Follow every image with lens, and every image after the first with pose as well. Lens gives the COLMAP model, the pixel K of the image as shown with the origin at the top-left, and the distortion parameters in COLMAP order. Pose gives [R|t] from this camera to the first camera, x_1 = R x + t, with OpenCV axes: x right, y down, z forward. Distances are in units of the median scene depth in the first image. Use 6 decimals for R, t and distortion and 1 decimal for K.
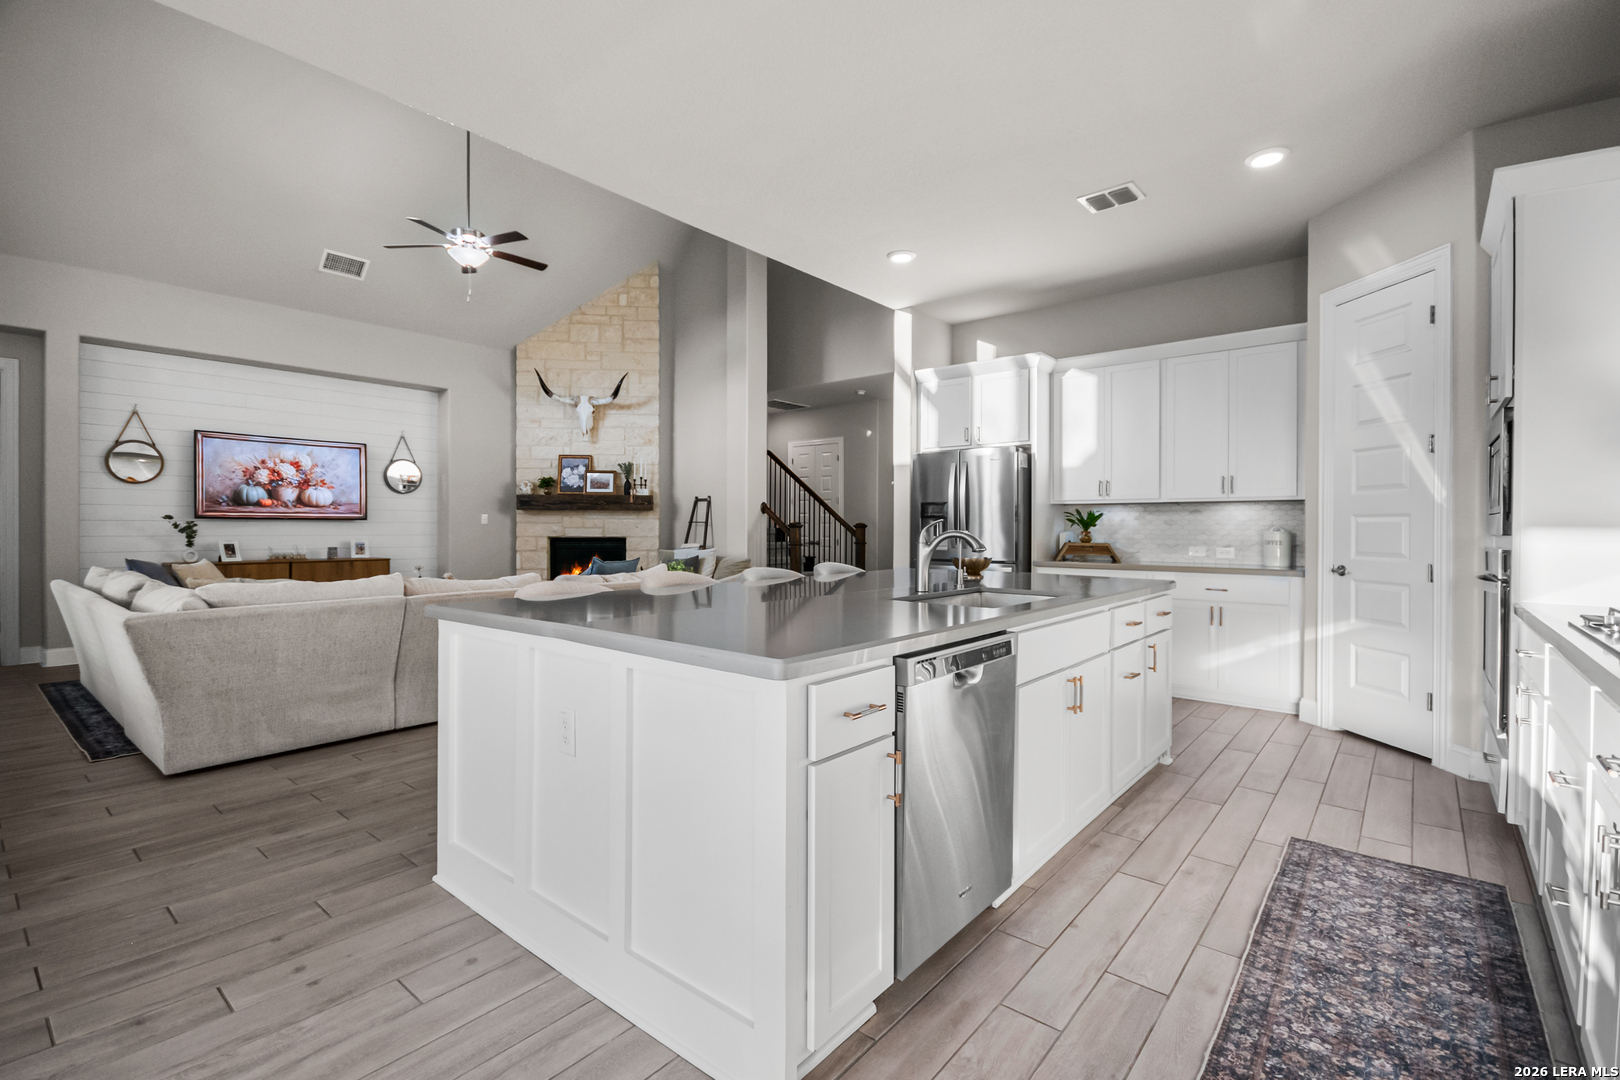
lens RADIAL K [[724.6, 0, 816.6], [0, 724.6, 536.4], [0, 0, 1]] dist [0.001181, -0.007626]
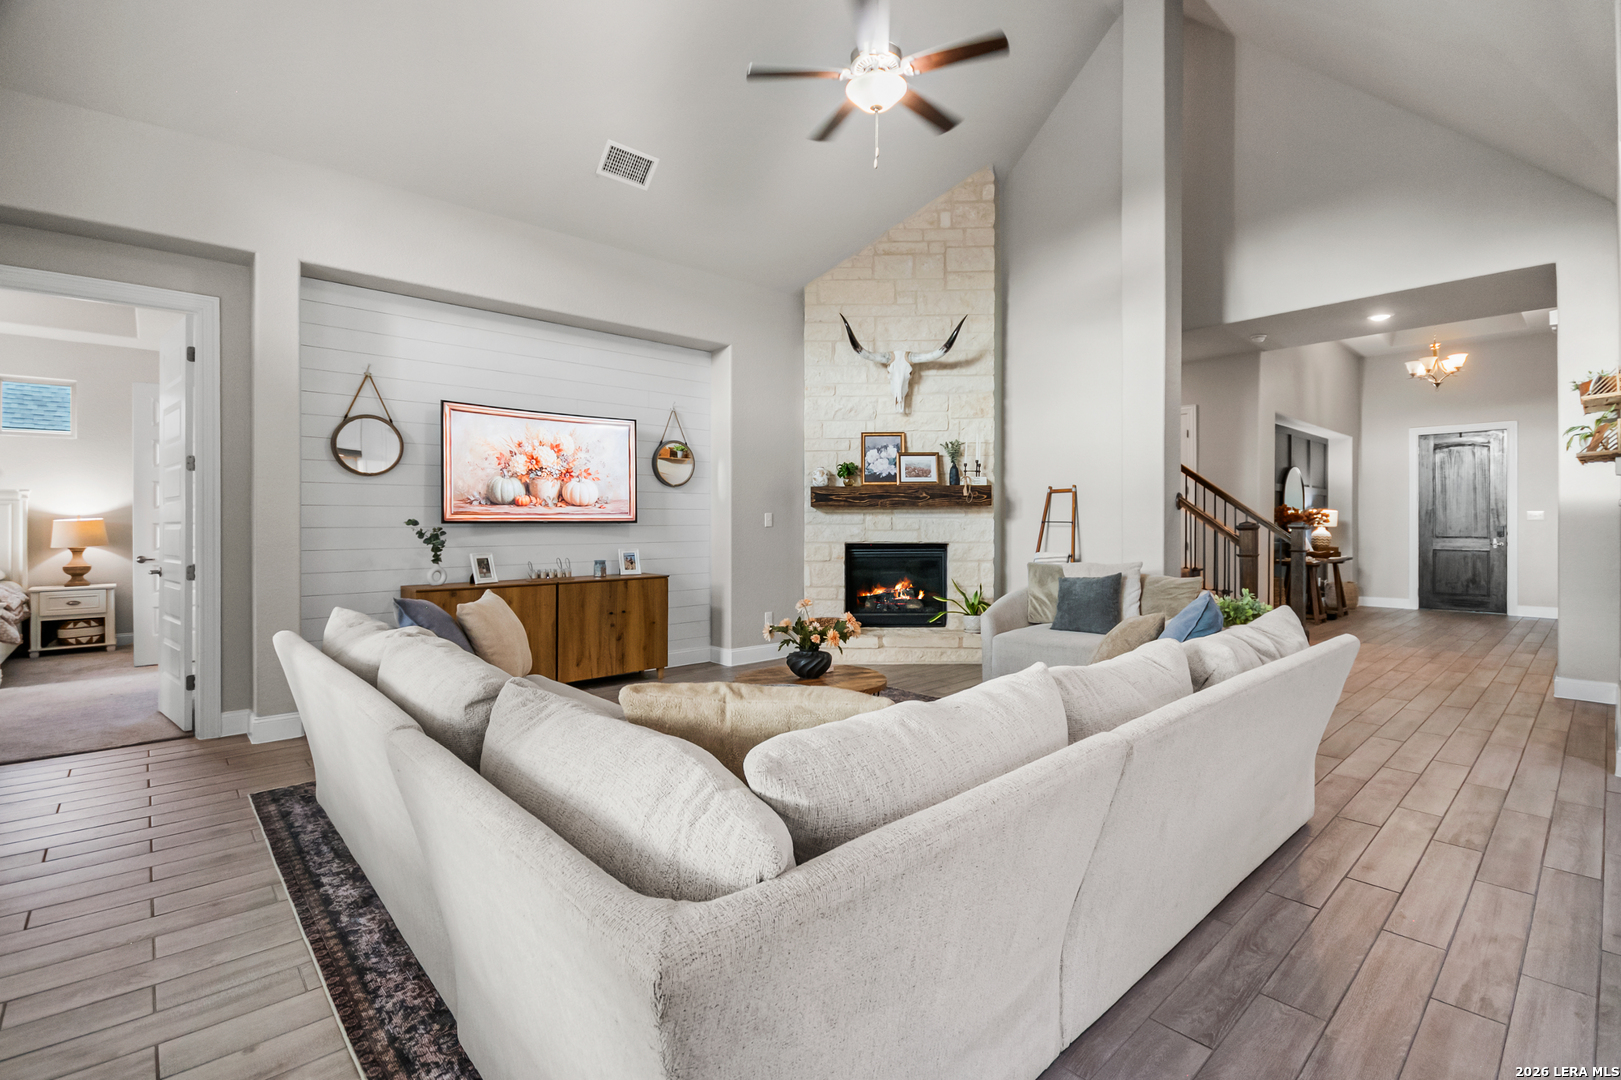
lens RADIAL K [[725.1, 0, 807.6], [0, 725.1, 517.2], [0, 0, 1]] dist [0.001181, -0.007626]
pose [[0.989562, -0.005909, -0.143985, -0.307931], [0.003430, 0.999842, -0.017461, -0.013478], [0.144065, 0.016785, 0.989426, 0.265913]]
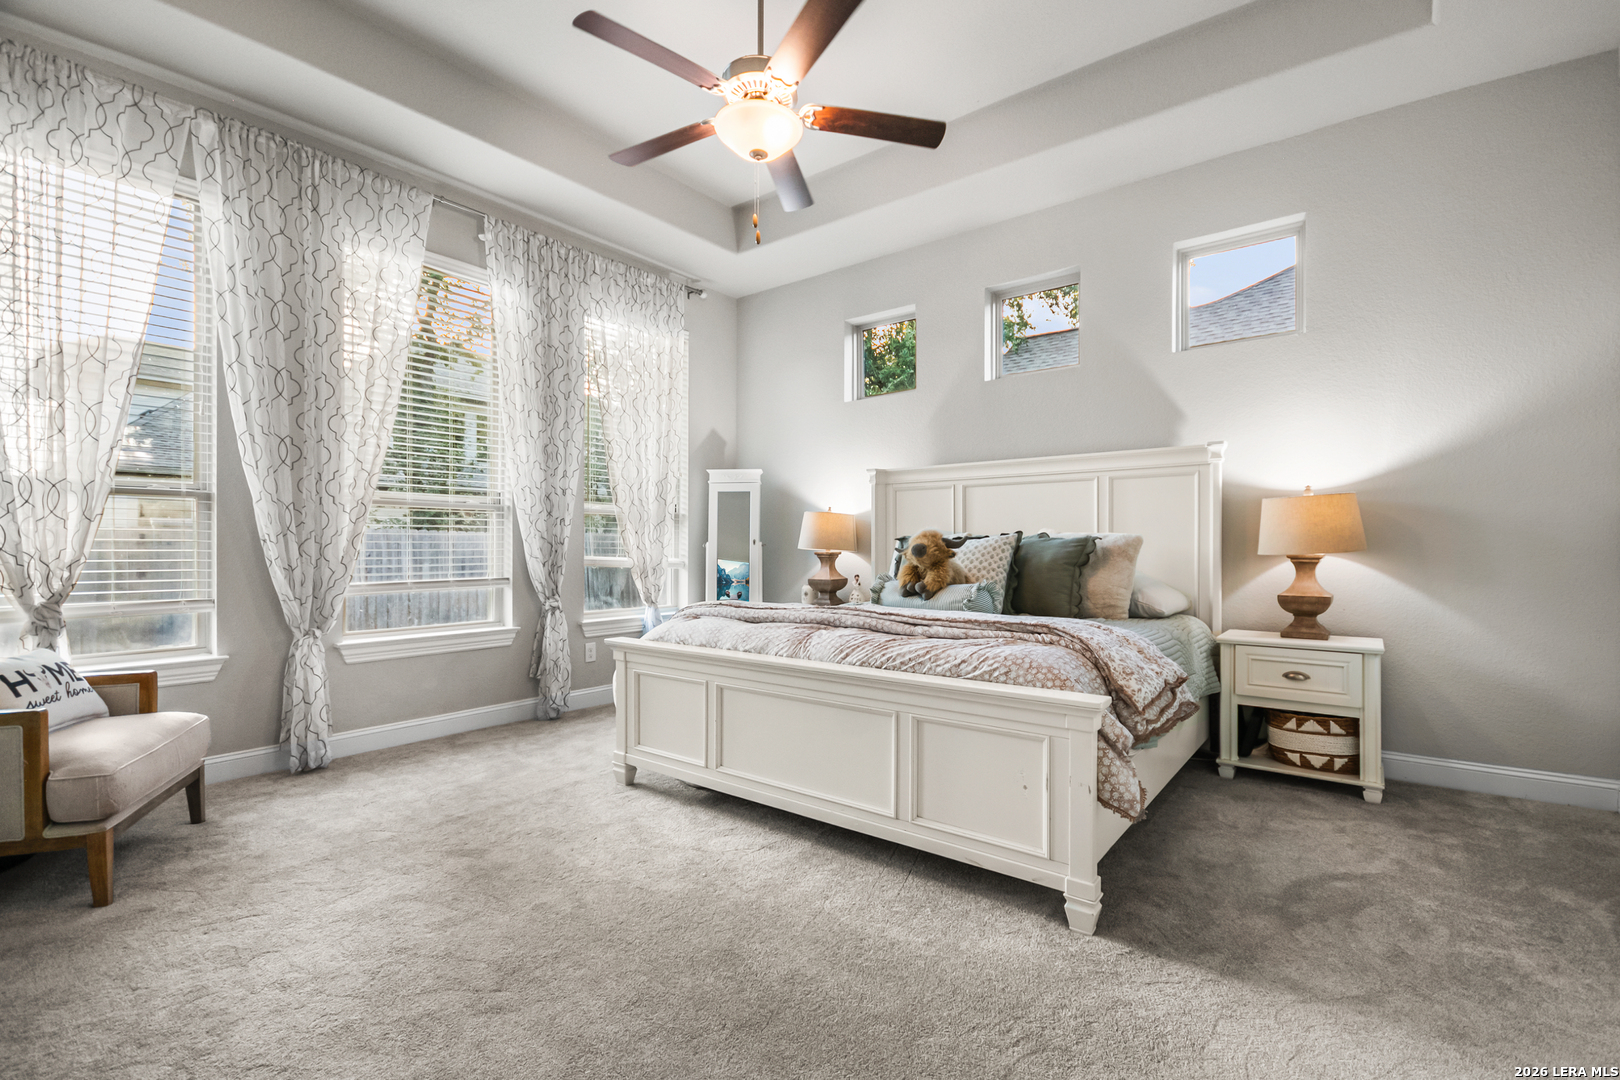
lens RADIAL K [[724.6, 0, 800.6], [0, 724.6, 543.9], [0, 0, 1]] dist [0.001181, -0.007626]
pose [[0.004767, -0.004776, -0.999977, -0.782175], [-0.011767, 0.999919, -0.004832, 0.000277], [0.999919, 0.011789, 0.004710, 0.624877]]
